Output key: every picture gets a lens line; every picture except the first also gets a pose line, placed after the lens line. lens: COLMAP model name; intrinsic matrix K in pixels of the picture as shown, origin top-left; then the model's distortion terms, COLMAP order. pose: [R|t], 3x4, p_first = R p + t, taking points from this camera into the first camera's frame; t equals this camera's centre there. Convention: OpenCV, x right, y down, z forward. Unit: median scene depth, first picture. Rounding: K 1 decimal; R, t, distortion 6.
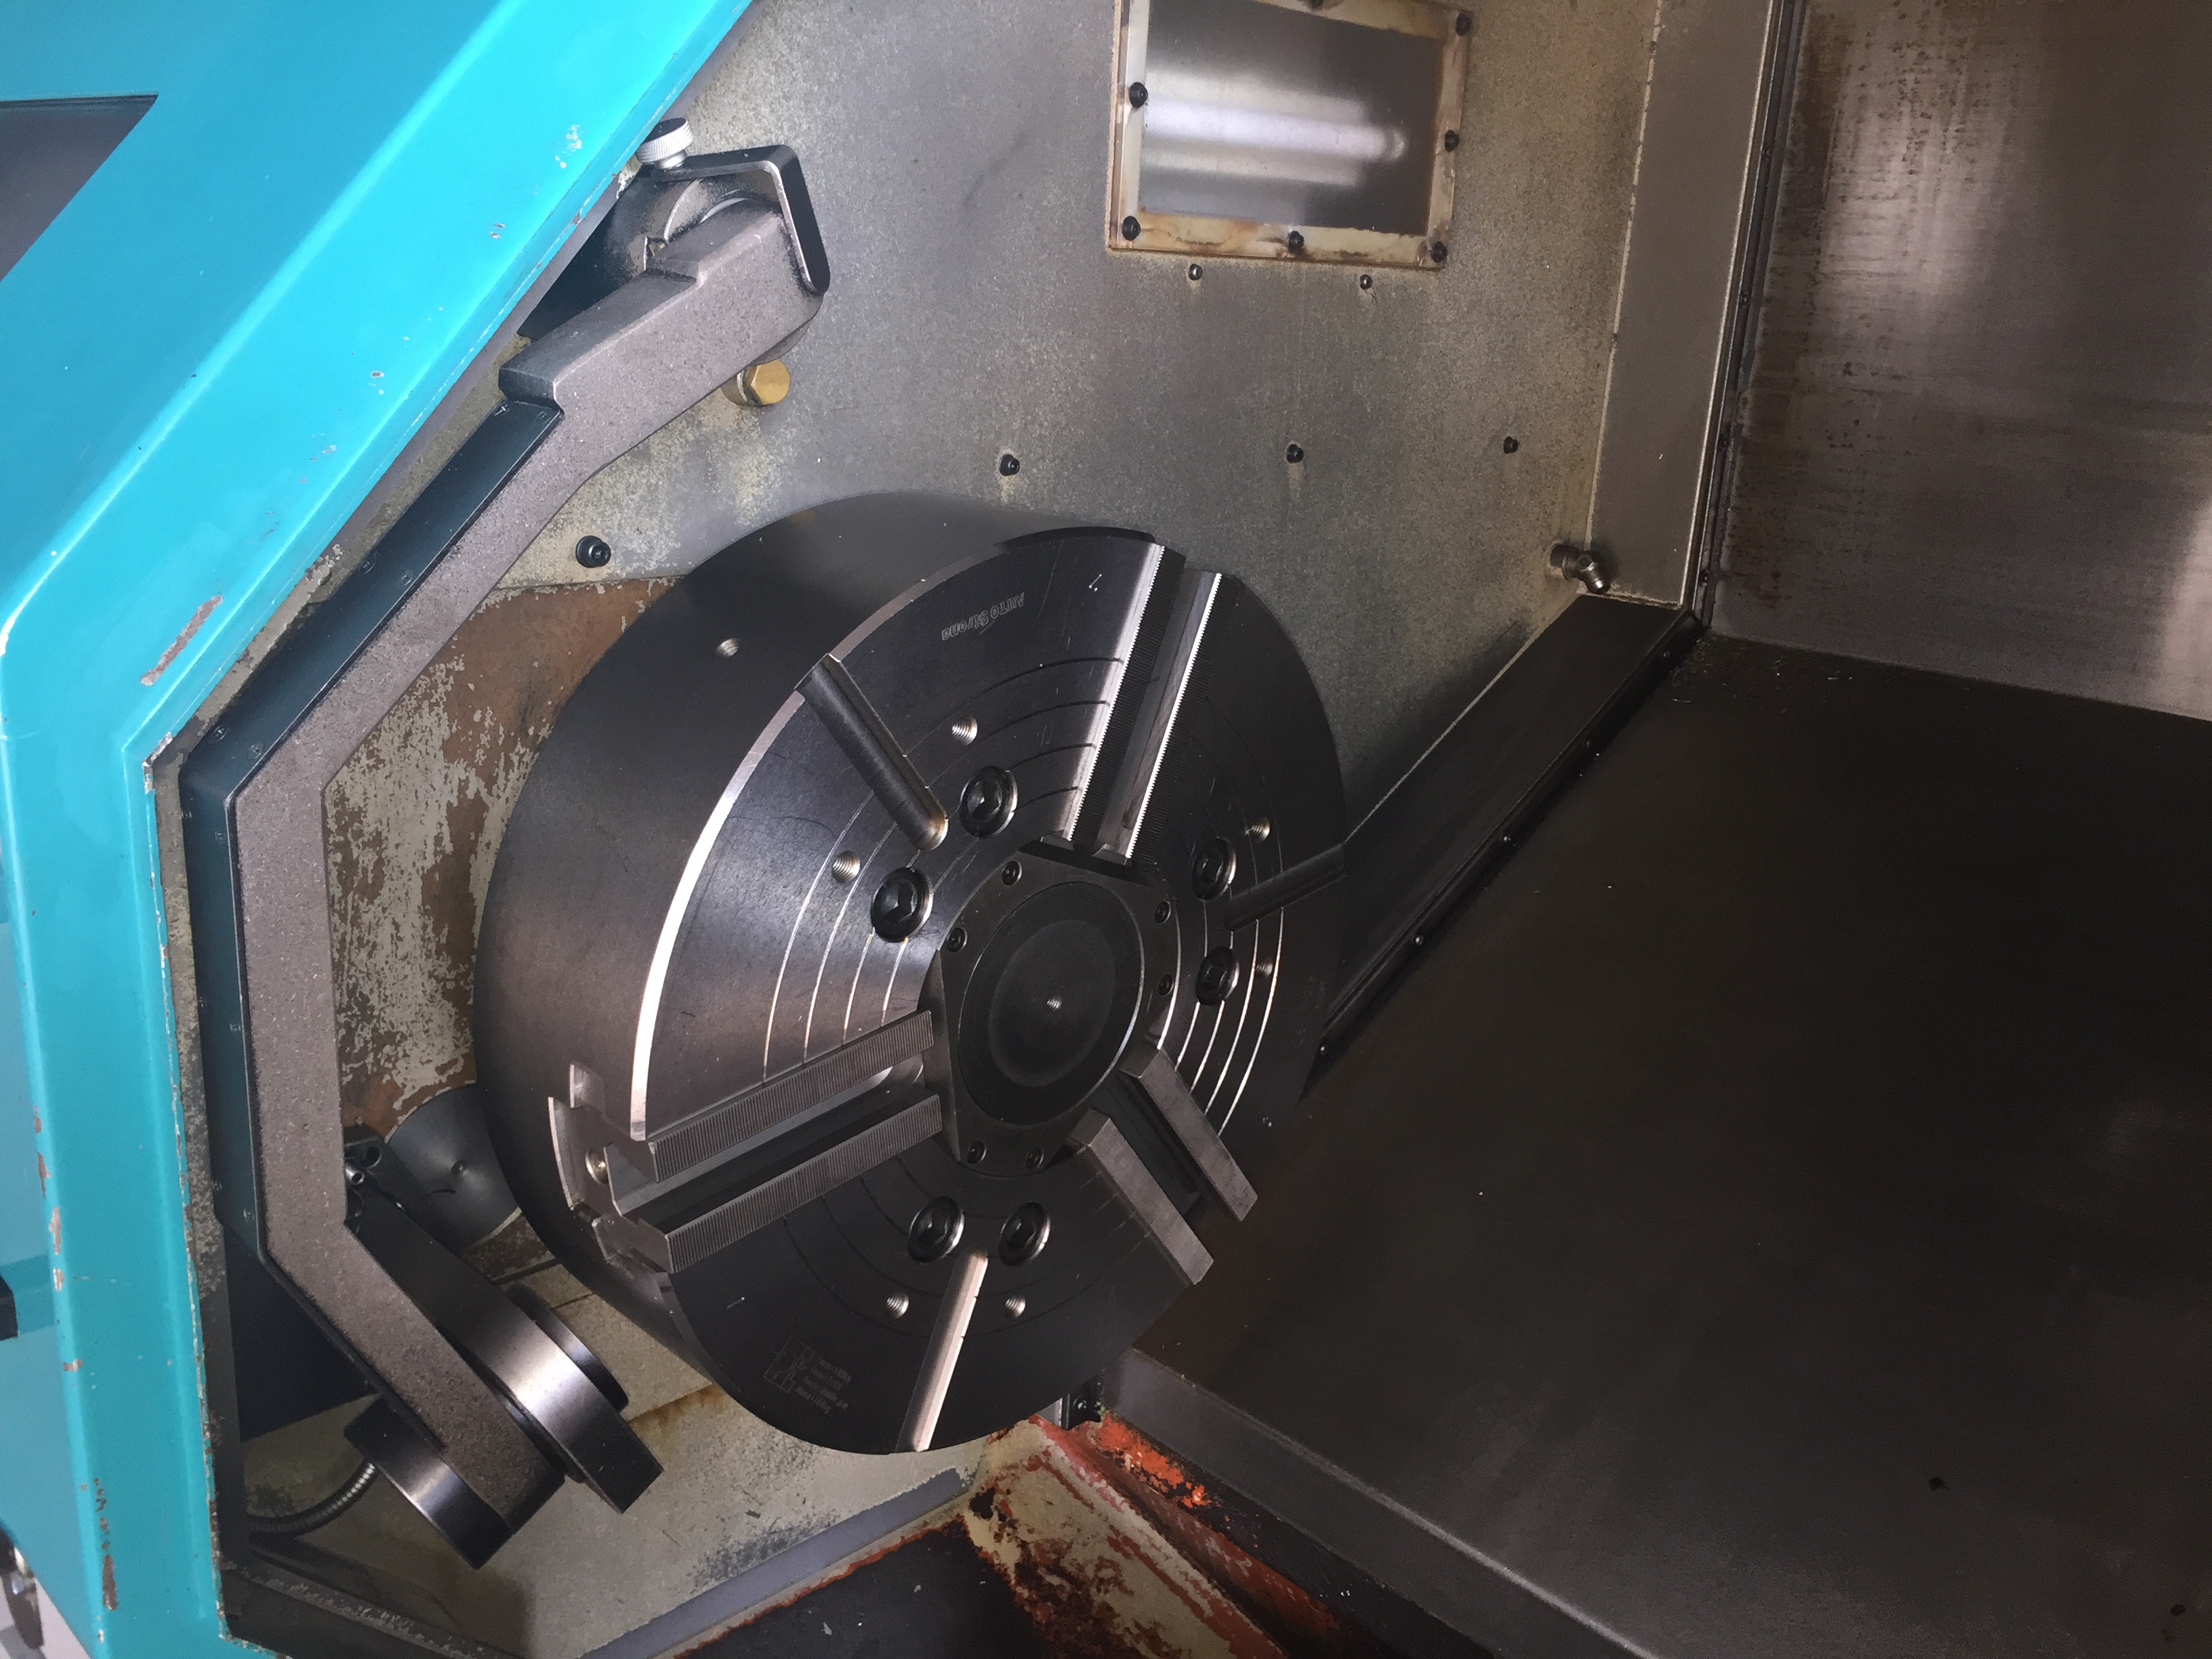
lens RADIAL K [[1887.6, 0, 1106.0], [0, 1887.6, 829.5], [0, 0, 1]] dist [0.042177, -0.018612]
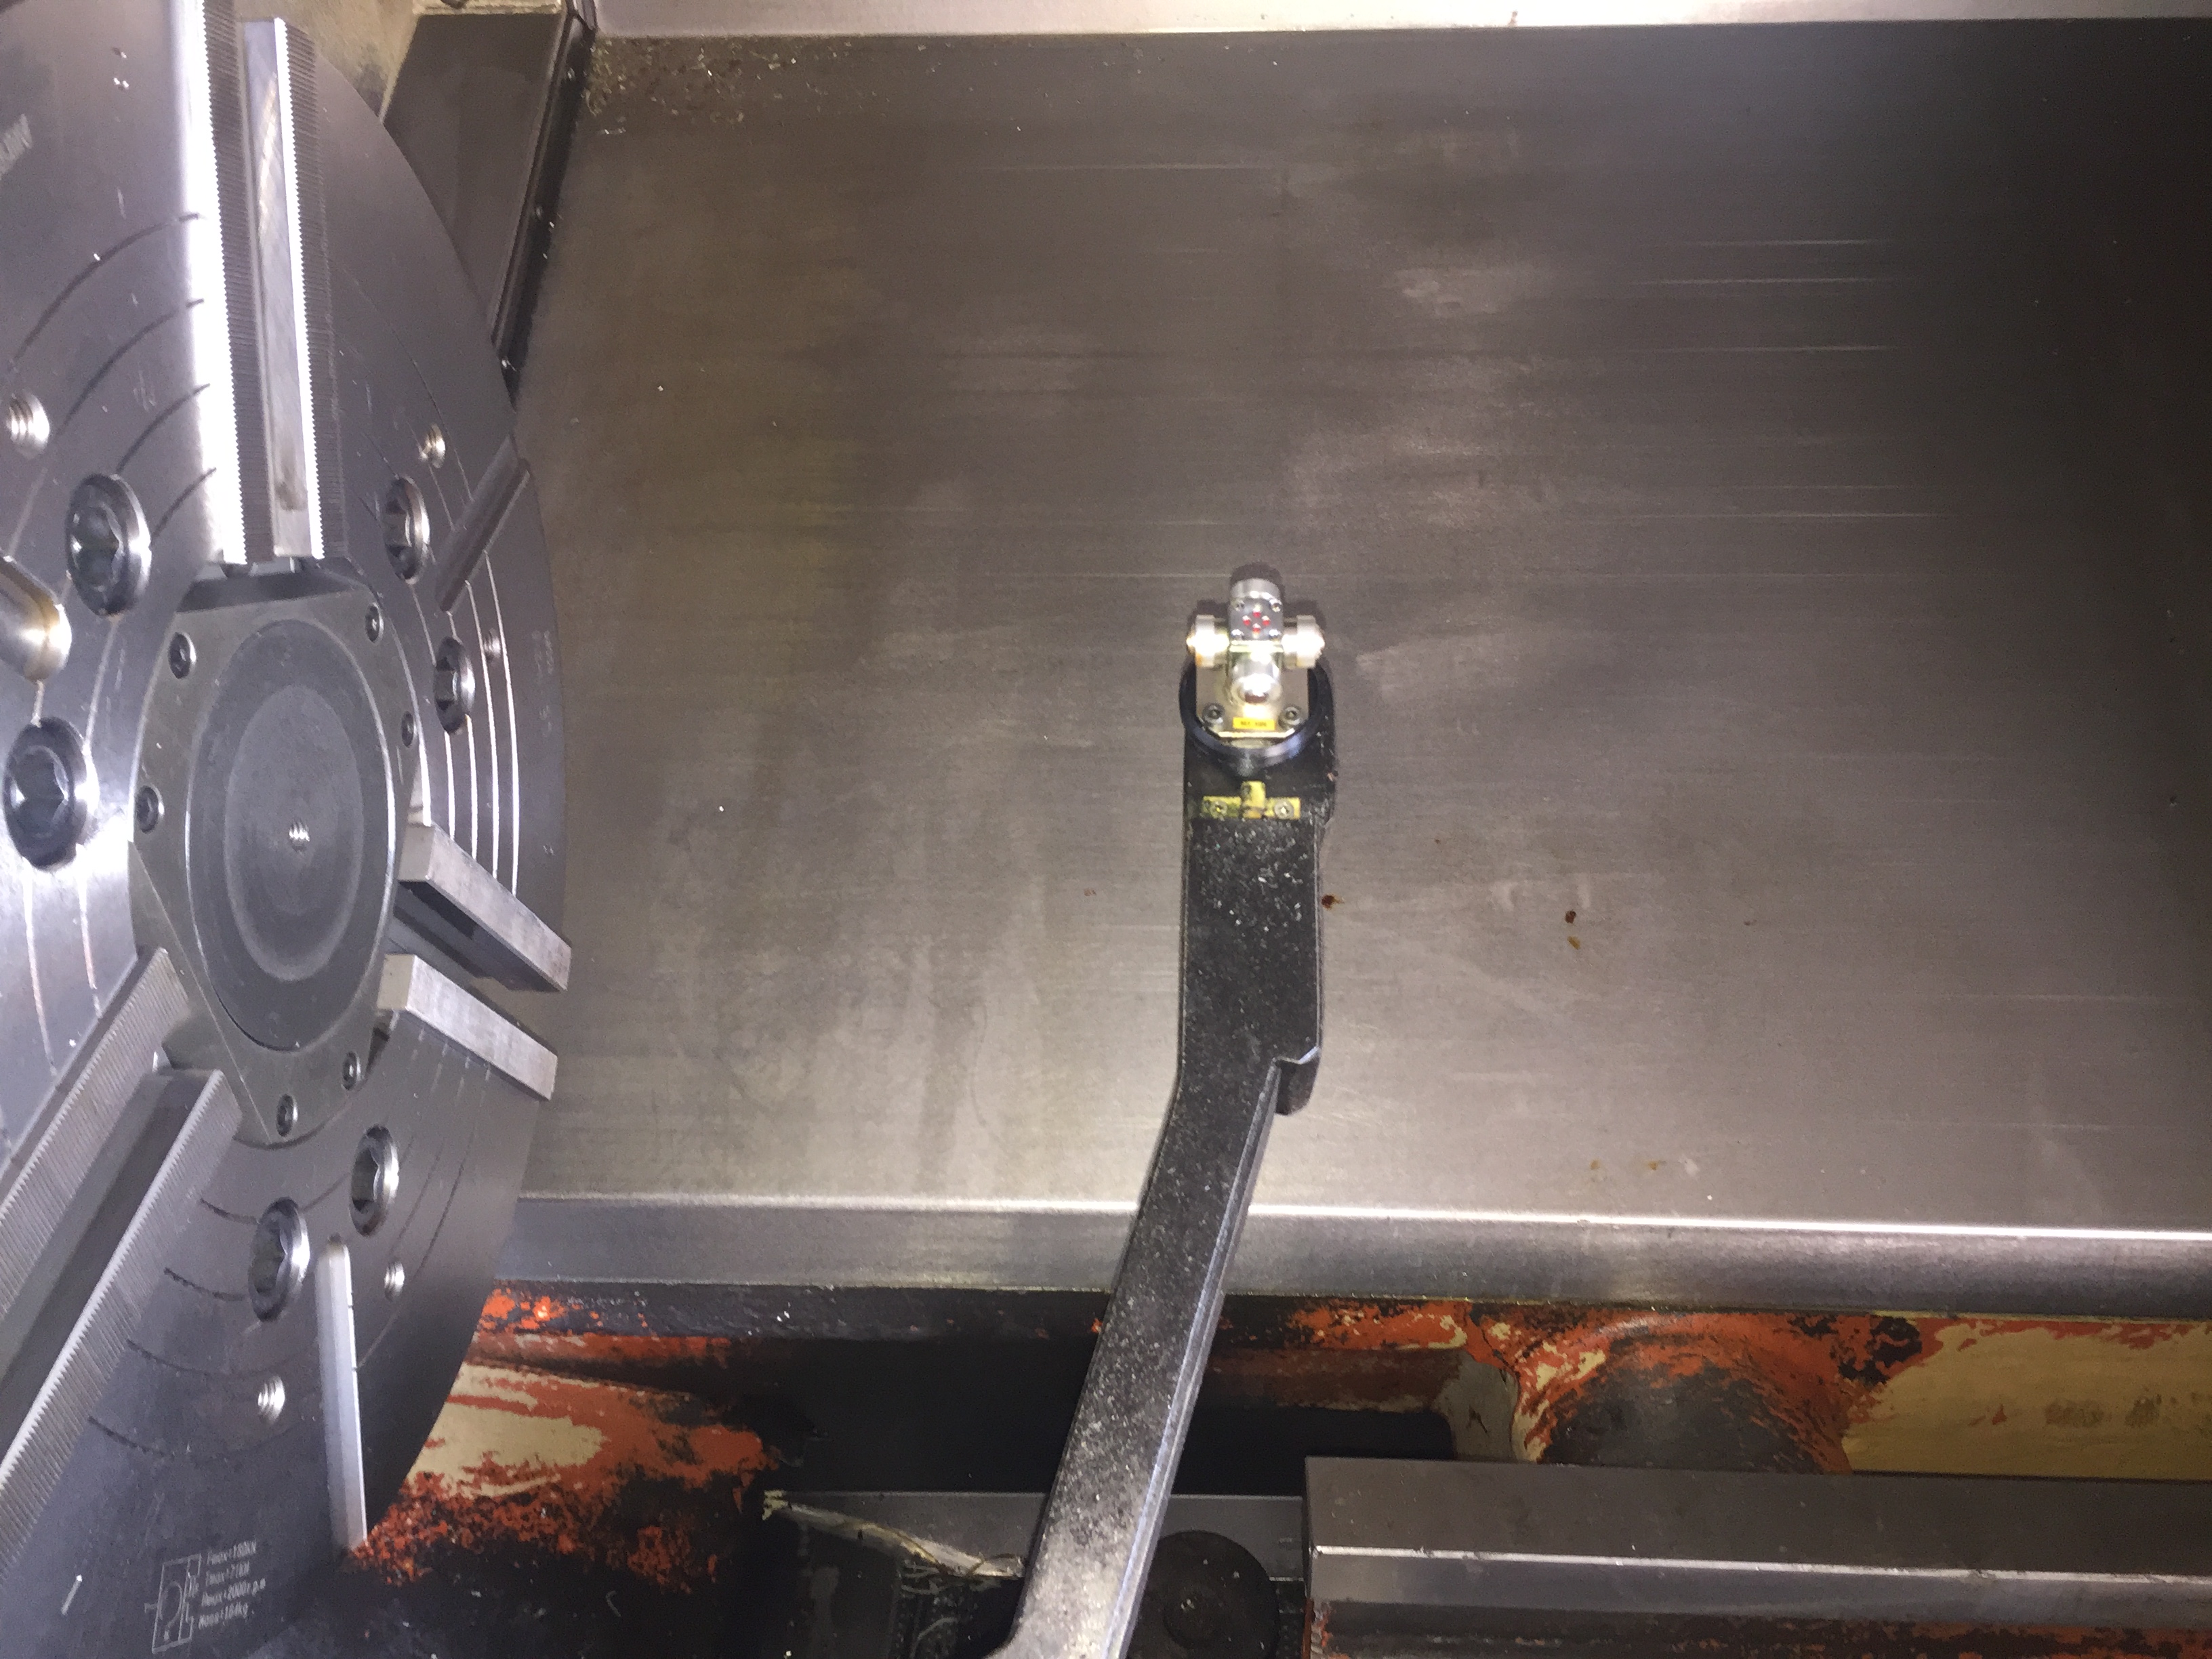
lens RADIAL K [[1887.6, 0, 1106.0], [0, 1887.6, 829.5], [0, 0, 1]] dist [0.042177, -0.018612]
pose [[0.733727, -0.407301, 0.543829, -0.148900], [0.241493, 0.904471, 0.351586, -0.052002], [-0.635079, -0.126637, 0.761996, 0.345092]]
